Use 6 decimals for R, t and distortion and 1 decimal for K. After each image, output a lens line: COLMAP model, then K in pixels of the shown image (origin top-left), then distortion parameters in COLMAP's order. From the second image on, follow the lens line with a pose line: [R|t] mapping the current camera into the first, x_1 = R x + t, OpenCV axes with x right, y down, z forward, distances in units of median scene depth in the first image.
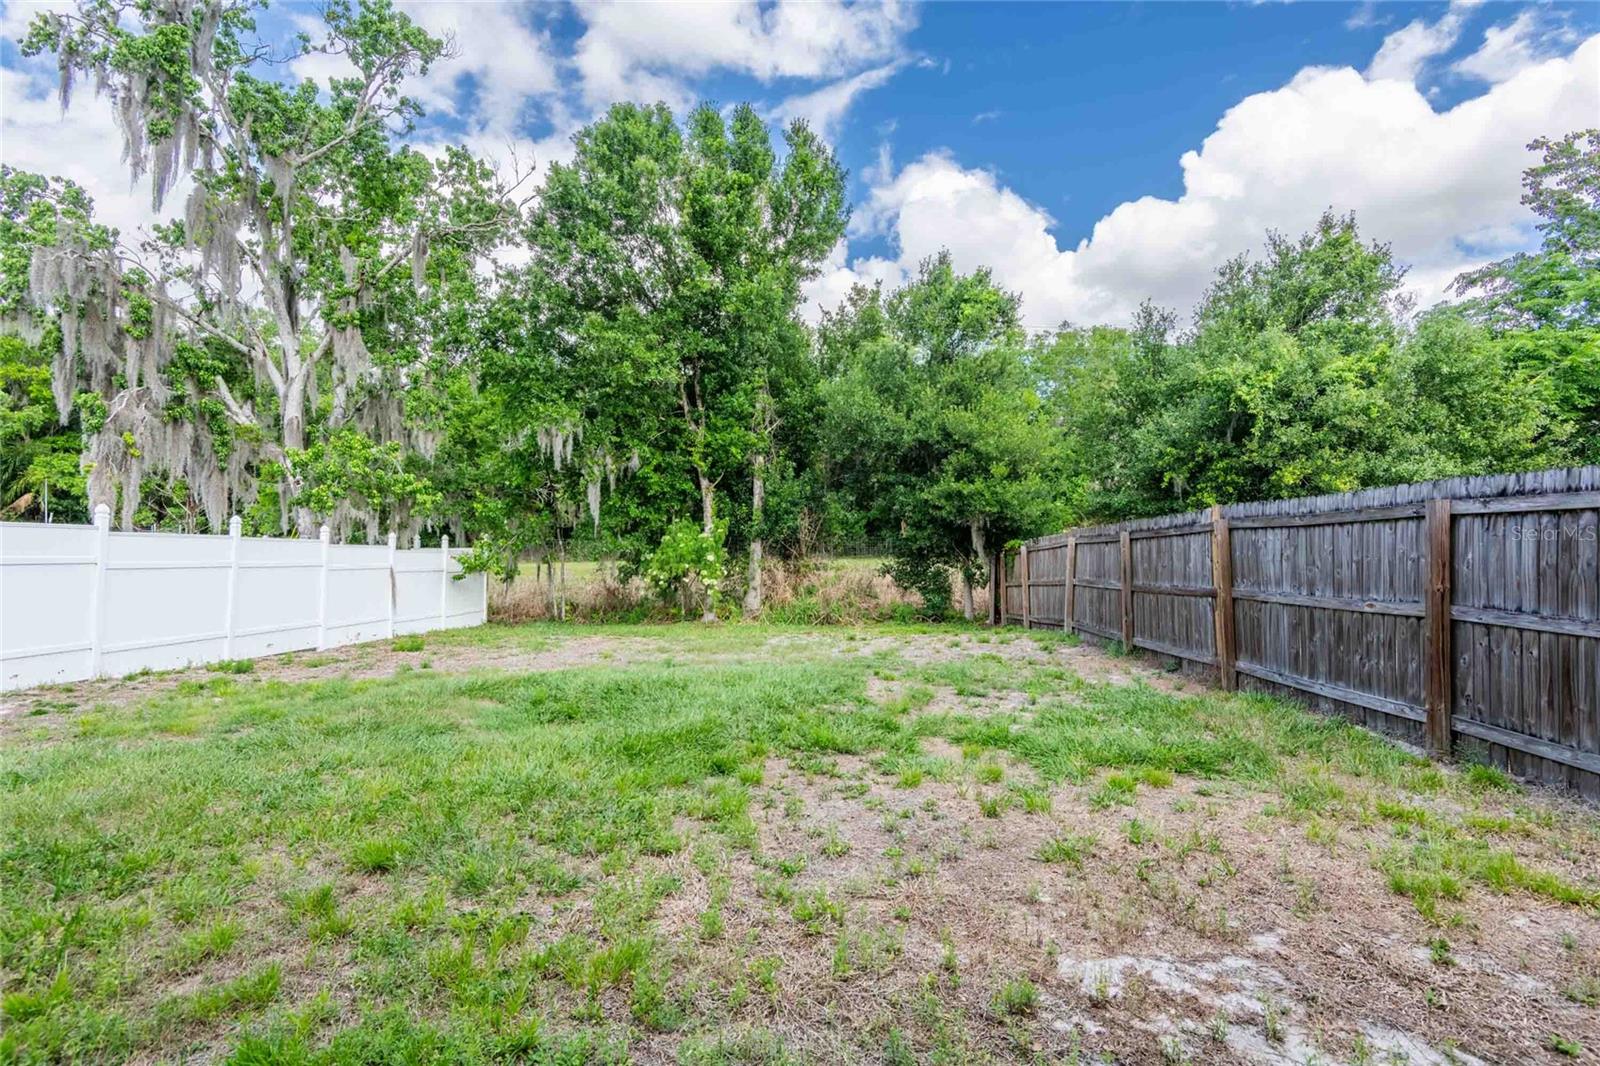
lens RADIAL K [[714.9, 0, 800.0], [0, 714.9, 533.0], [0, 0, 1]] dist [0.028001, -0.016851]
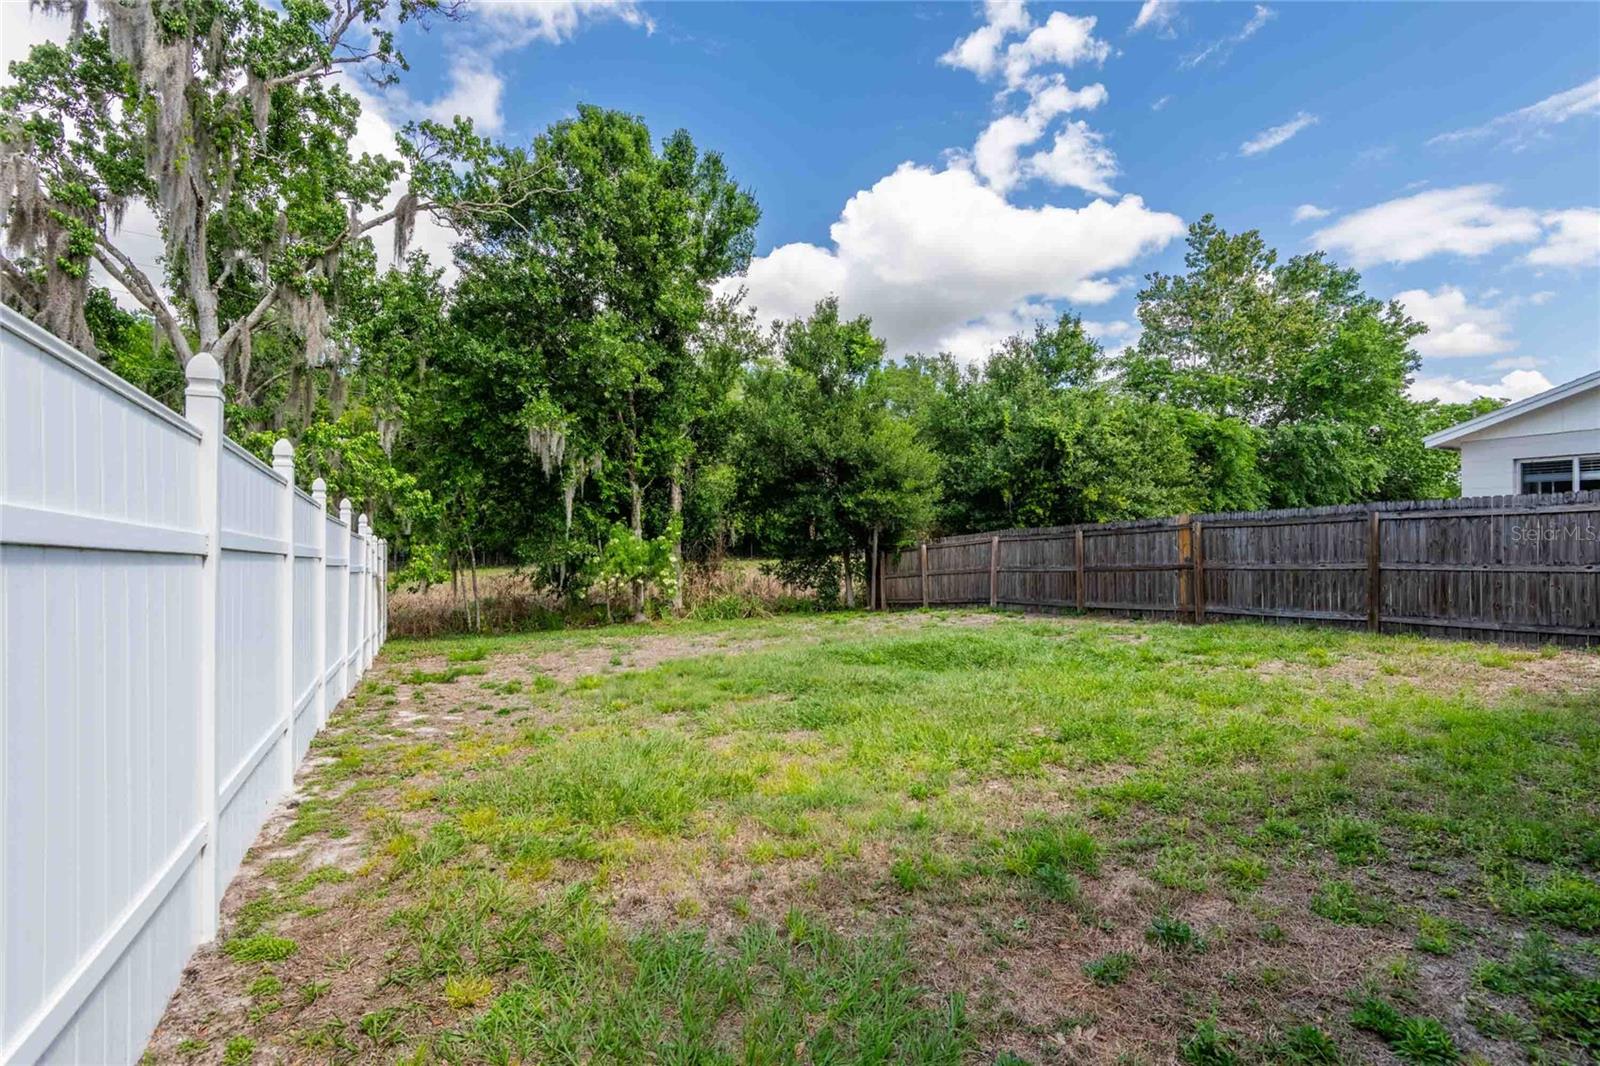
lens RADIAL K [[714.9, 0, 800.0], [0, 714.9, 533.0], [0, 0, 1]] dist [0.028001, -0.016851]
pose [[0.891528, -0.001428, 0.452963, -0.504329], [0.005751, 0.999950, -0.008168, 0.007172], [-0.452928, 0.009887, 0.891492, -0.039040]]
